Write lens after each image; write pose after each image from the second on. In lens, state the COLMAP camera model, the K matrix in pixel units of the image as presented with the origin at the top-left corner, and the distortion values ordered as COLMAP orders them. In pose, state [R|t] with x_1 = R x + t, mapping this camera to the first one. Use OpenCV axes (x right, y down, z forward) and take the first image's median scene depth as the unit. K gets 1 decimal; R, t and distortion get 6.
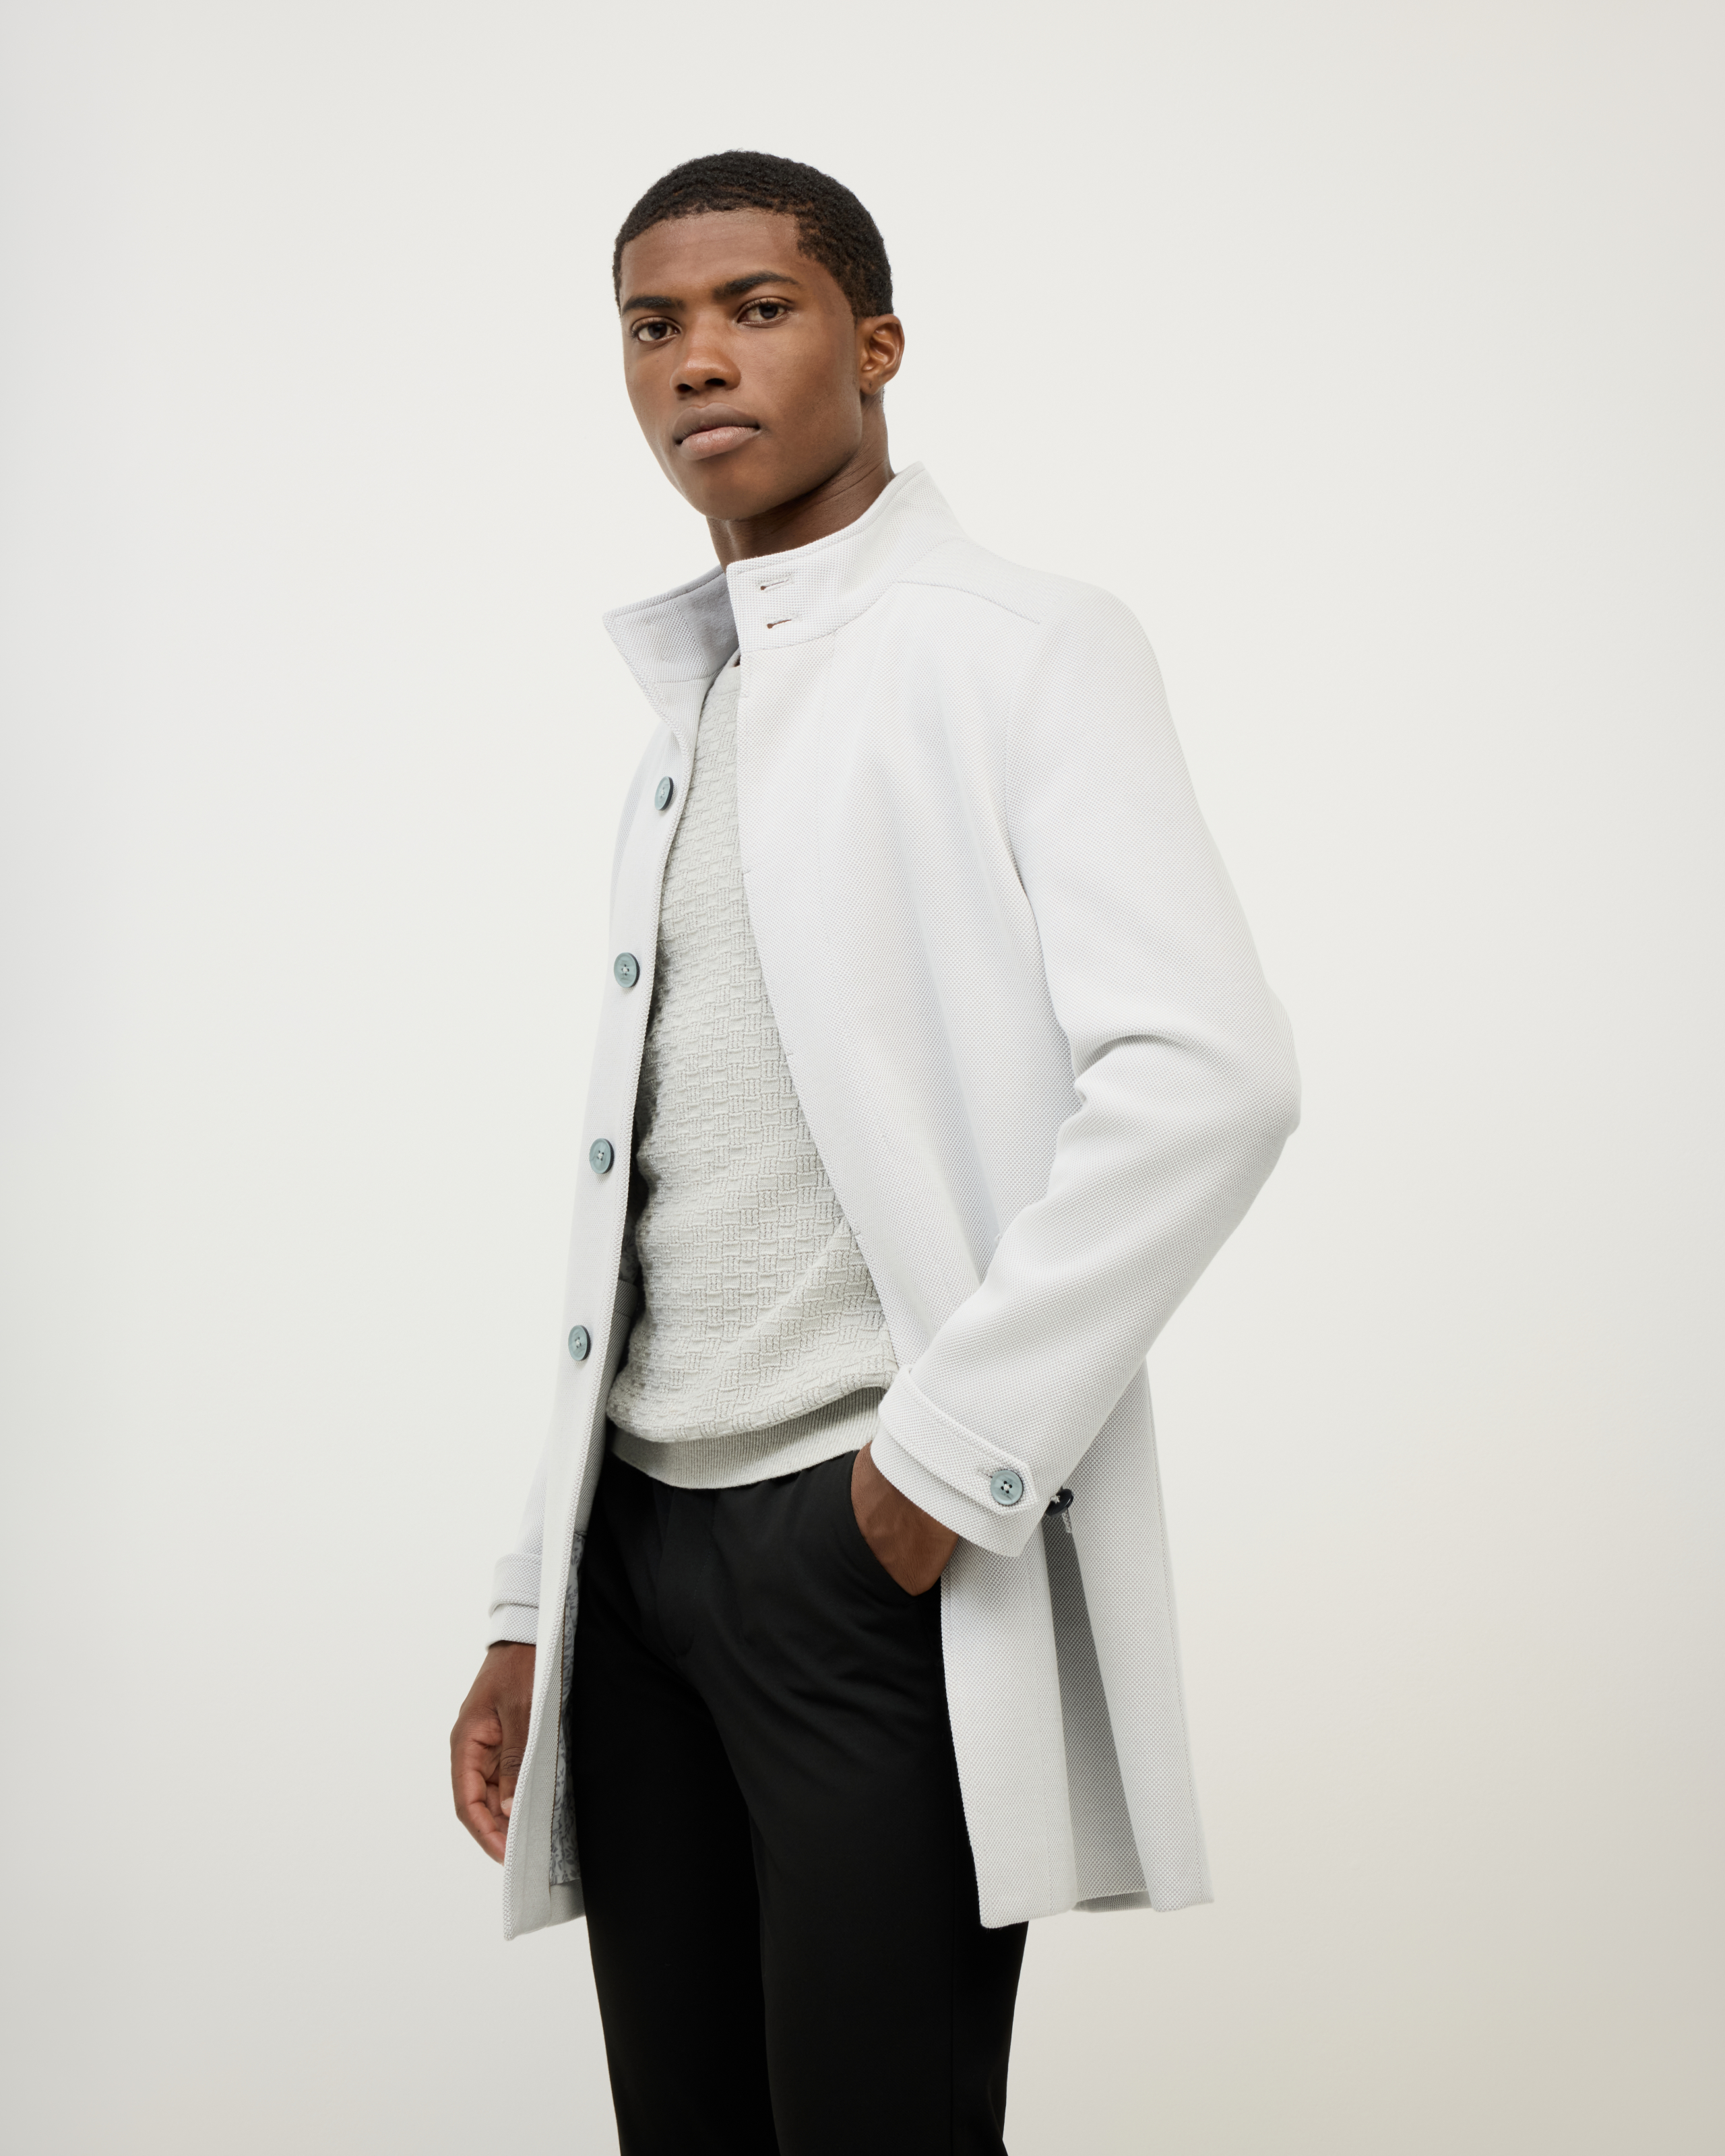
lens RADIAL K [[5562.5, 0, 866.6], [0, 5562.5, 1081.6], [0, 0, 1]] dist [-0.057672, 0.000000]
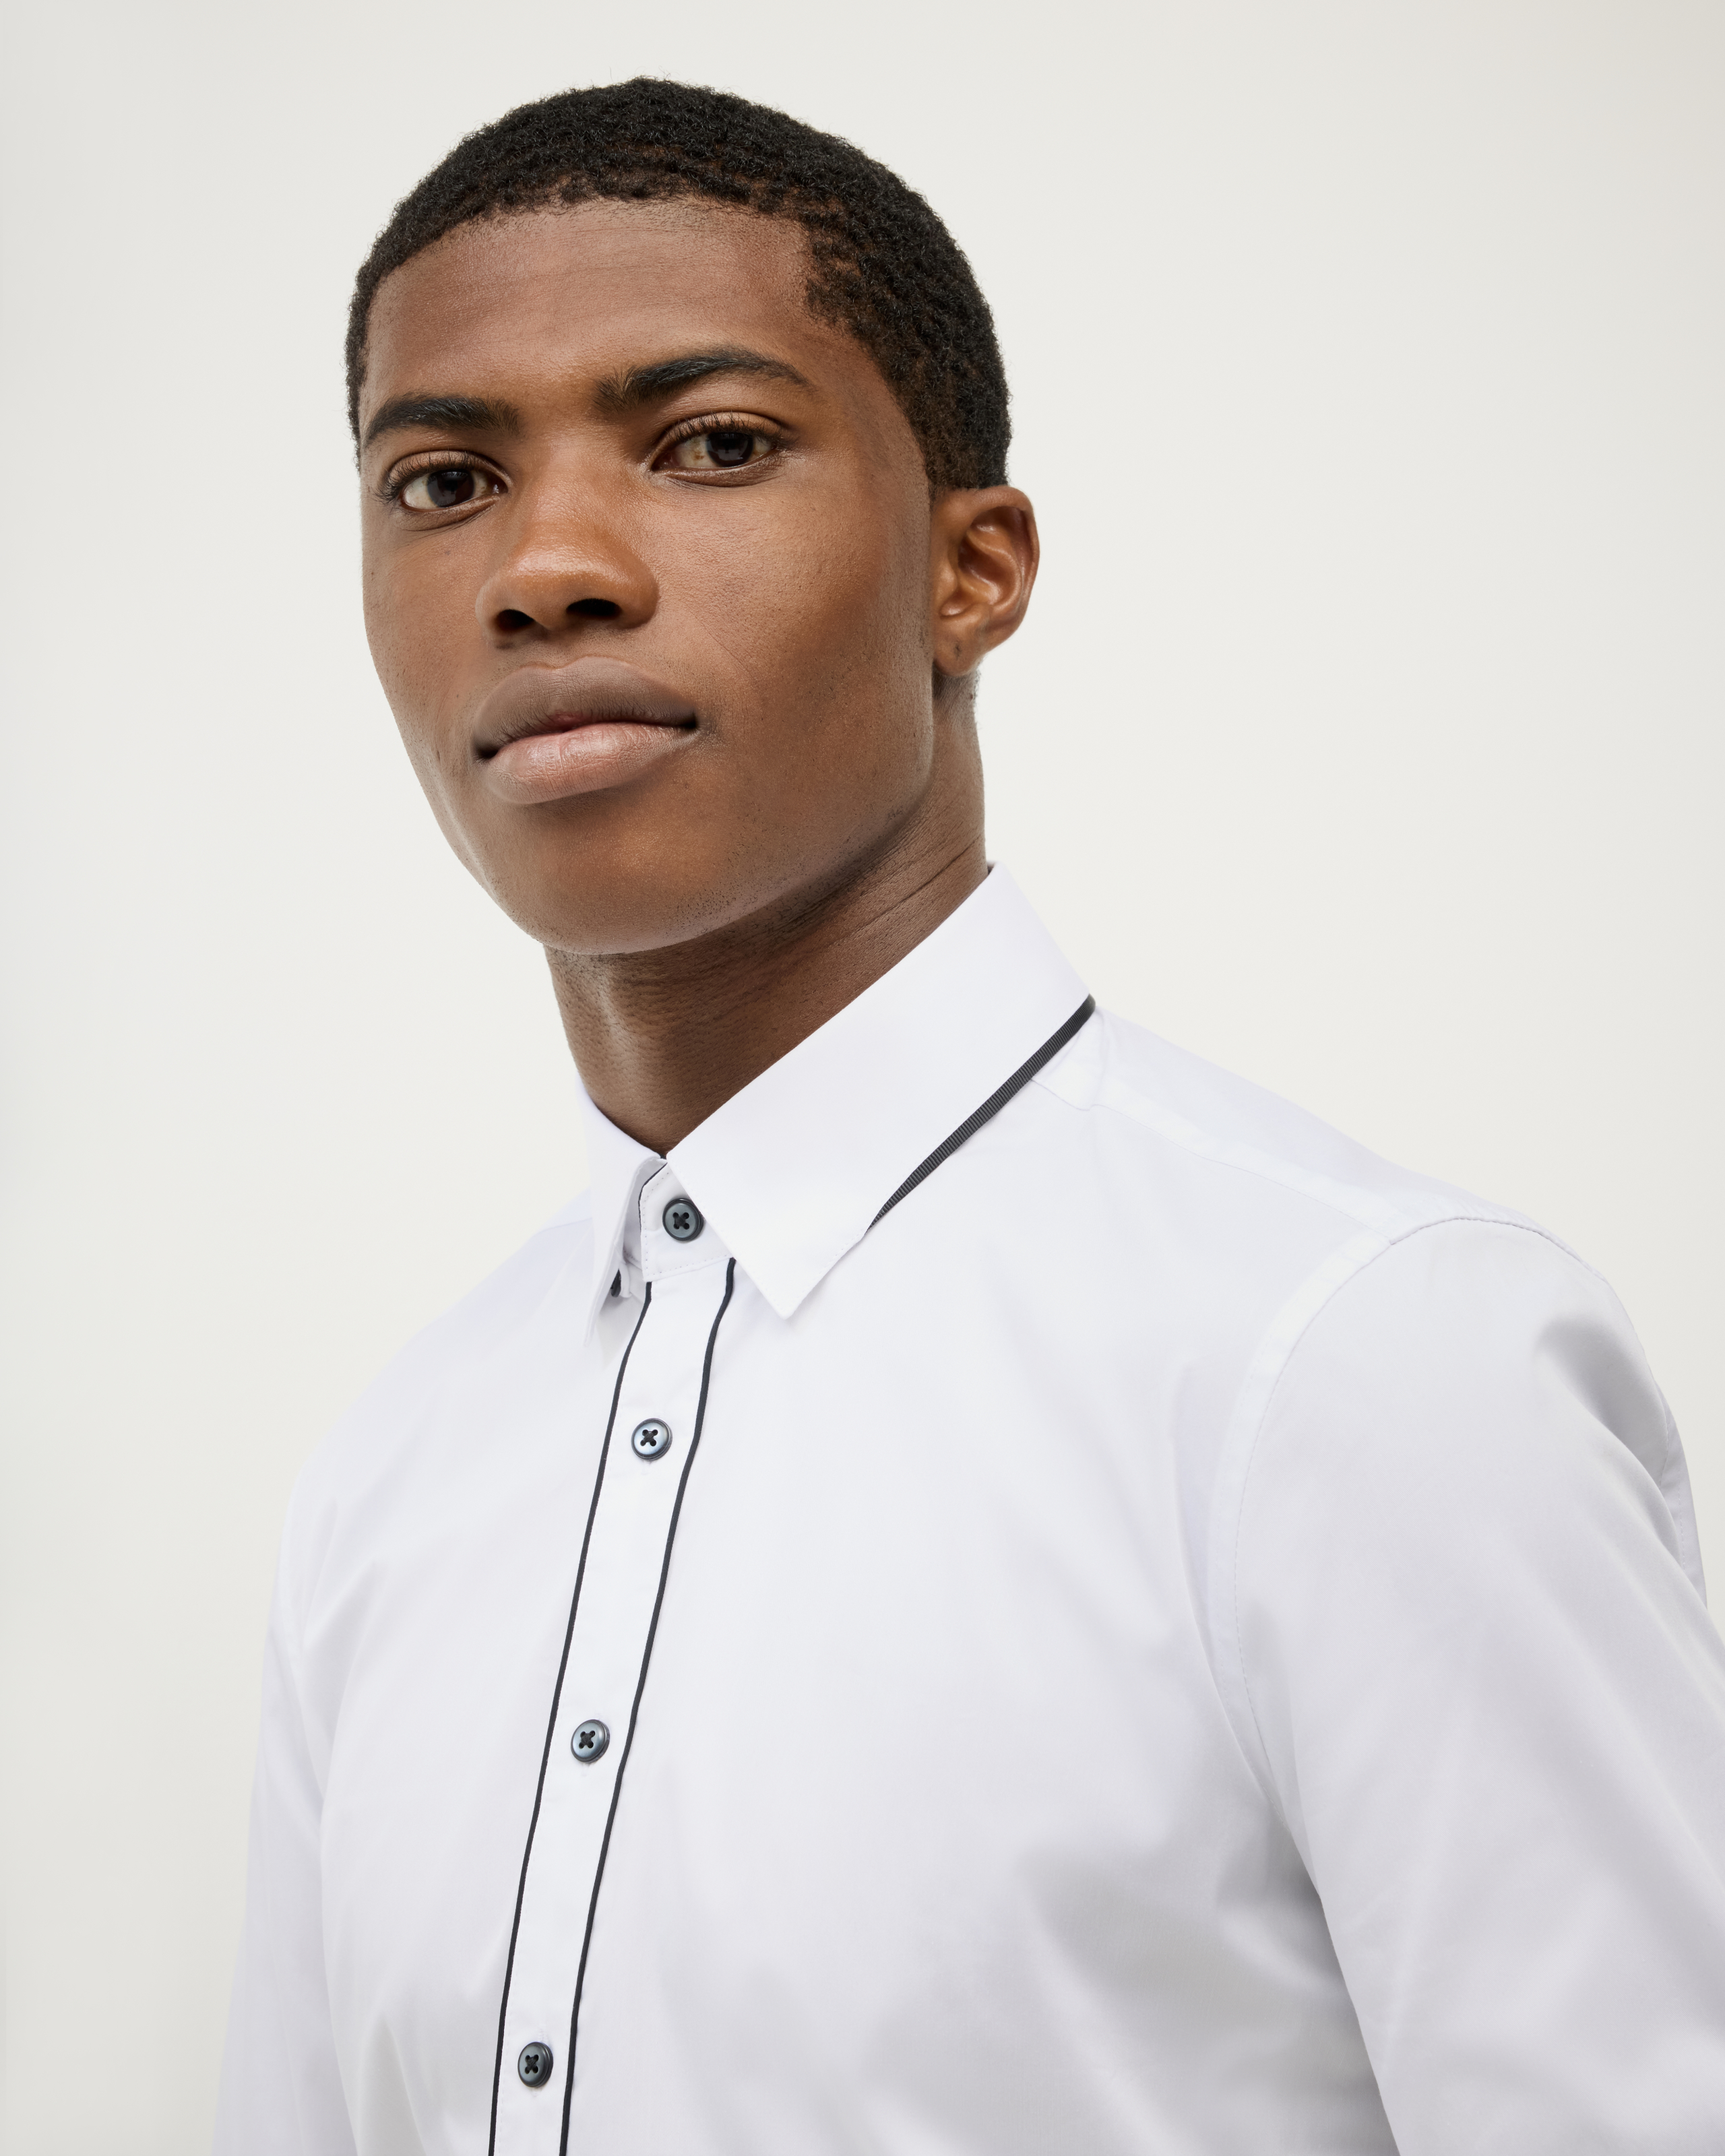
lens RADIAL K [[5562.5, 0, 856.8], [0, 5562.5, 1072.5], [0, 0, 1]] dist [-0.057672, 0.000000]
pose [[0.997165, 0.051146, 0.055194, -0.028192], [-0.046016, 0.994832, -0.090512, -0.057036], [-0.059538, 0.087716, 0.994365, 0.598169]]
